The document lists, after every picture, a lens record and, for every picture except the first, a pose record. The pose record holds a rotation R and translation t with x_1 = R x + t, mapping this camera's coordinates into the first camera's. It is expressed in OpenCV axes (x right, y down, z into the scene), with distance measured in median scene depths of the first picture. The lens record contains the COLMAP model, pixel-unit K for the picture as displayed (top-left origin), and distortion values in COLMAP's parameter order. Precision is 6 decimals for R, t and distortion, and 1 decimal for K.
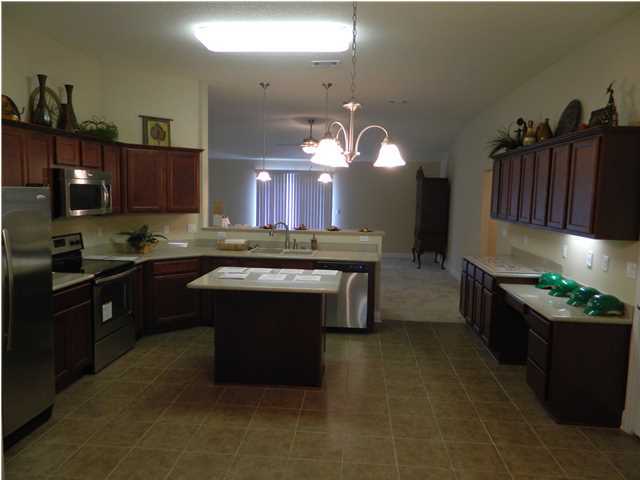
lens RADIAL K [[483.3, 0, 320.8], [0, 483.3, 239.0], [0, 0, 1]] dist [0.022246, -0.004968]
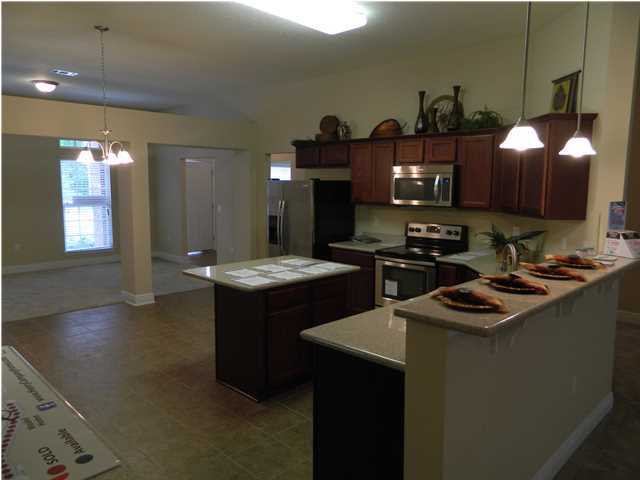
lens RADIAL K [[483.3, 0, 320.4], [0, 483.3, 242.2], [0, 0, 1]] dist [0.022246, -0.004968]
pose [[-0.654537, 0.069589, -0.752820, 0.508218], [-0.092257, 0.980961, 0.170891, -0.134013], [0.750379, 0.181308, -0.635656, 1.536714]]
